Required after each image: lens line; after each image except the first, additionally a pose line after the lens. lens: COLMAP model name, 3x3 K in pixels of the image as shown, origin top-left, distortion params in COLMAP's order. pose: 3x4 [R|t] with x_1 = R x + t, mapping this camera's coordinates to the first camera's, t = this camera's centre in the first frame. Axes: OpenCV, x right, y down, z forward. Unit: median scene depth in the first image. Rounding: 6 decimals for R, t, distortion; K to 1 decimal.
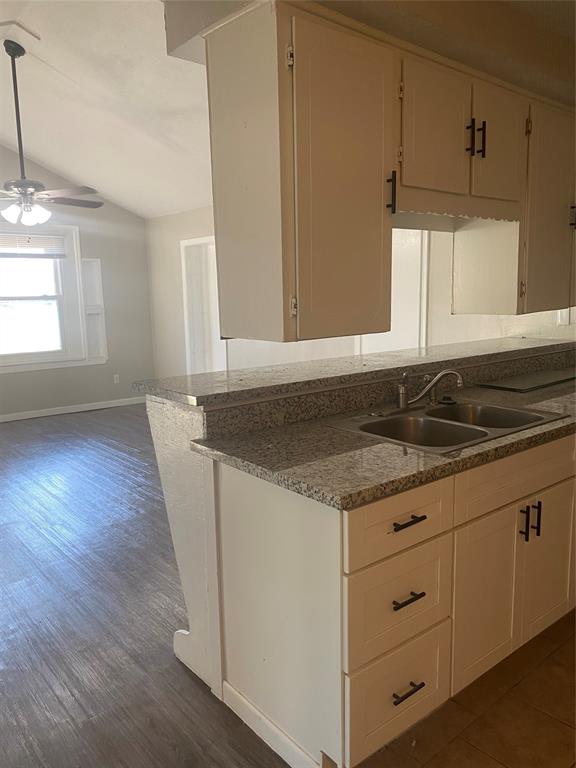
lens RADIAL K [[585.8, 0, 282.2], [0, 585.8, 379.8], [0, 0, 1]] dist [0.041399, -0.003334]
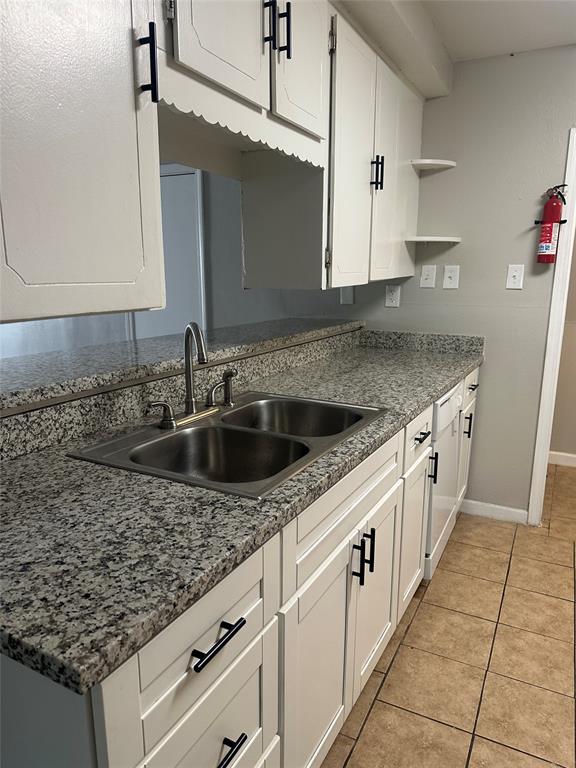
lens RADIAL K [[542.6, 0, 287.8], [0, 542.6, 388.1], [0, 0, 1]] dist [0.005329, -0.004660]
pose [[0.921752, -0.058483, 0.383344, 0.070877], [0.035844, 0.997179, 0.065943, -0.028550], [-0.386120, -0.047042, 0.921248, 0.399065]]
